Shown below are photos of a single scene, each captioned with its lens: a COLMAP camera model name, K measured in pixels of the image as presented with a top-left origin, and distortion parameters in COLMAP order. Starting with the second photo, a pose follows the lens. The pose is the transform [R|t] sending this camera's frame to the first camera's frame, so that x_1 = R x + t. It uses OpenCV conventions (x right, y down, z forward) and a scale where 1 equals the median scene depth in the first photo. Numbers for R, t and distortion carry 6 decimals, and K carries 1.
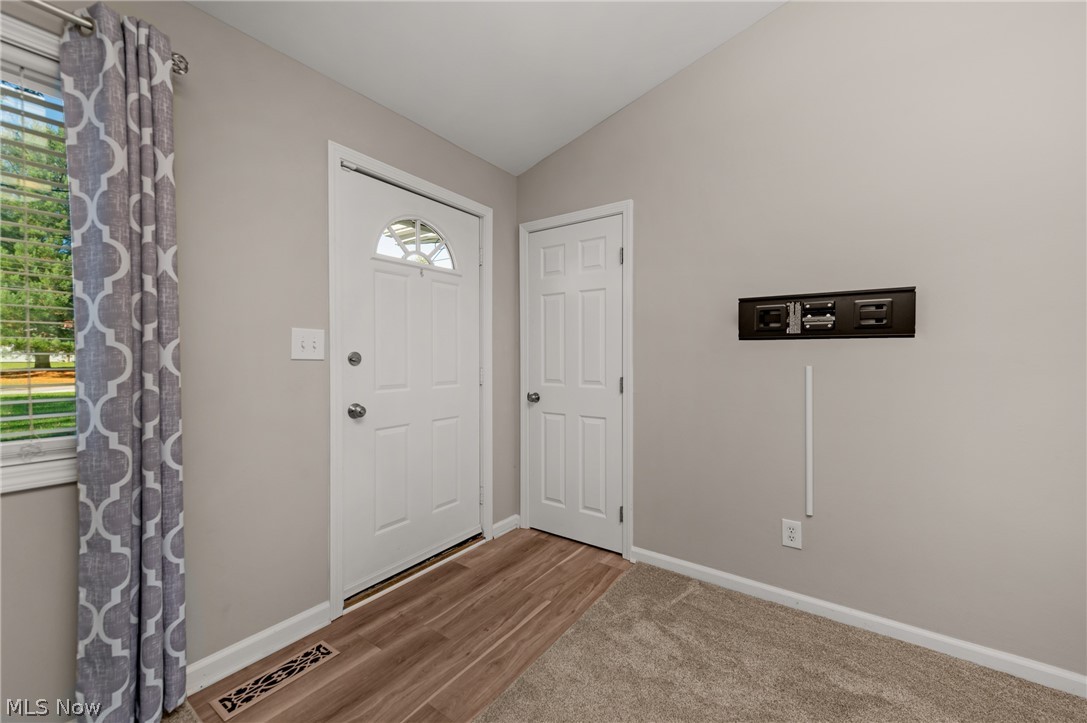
lens RADIAL K [[435.2, 0, 542.7], [0, 435.2, 354.4], [0, 0, 1]] dist [0.013871, -0.002427]
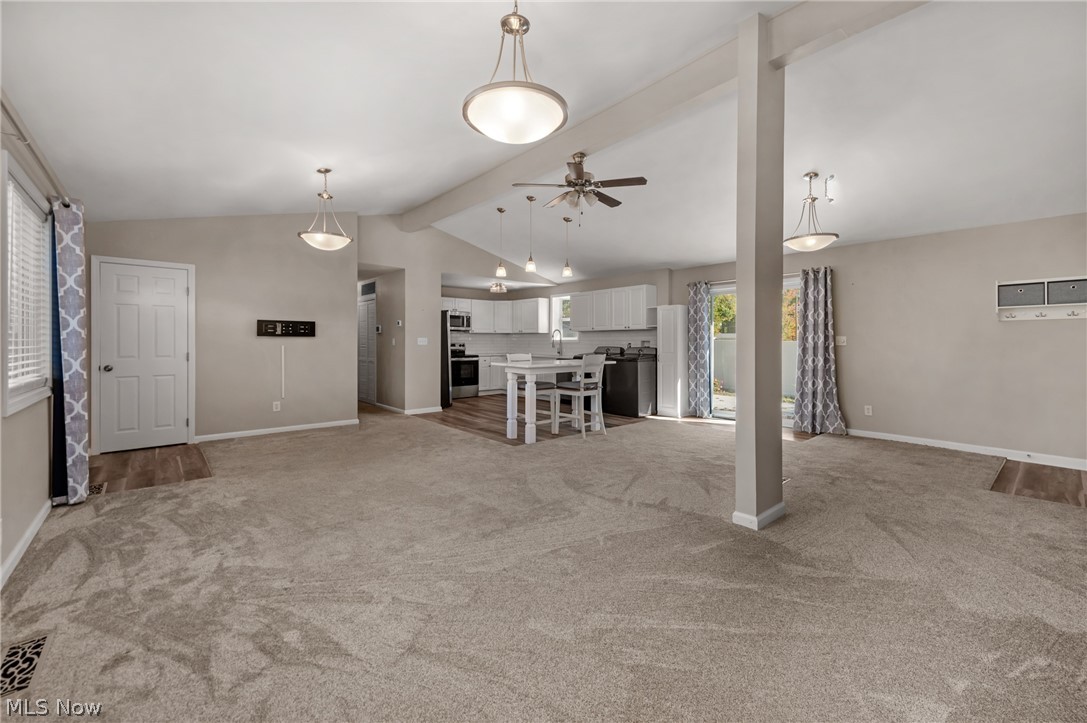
lens RADIAL K [[435.2, 0, 567.9], [0, 435.2, 346.8], [0, 0, 1]] dist [0.013871, -0.002427]
pose [[0.193998, -0.006851, 0.980978, -1.766246], [-0.001389, 0.999973, 0.007258, 0.009597], [-0.981001, -0.002770, 0.193983, -1.325647]]
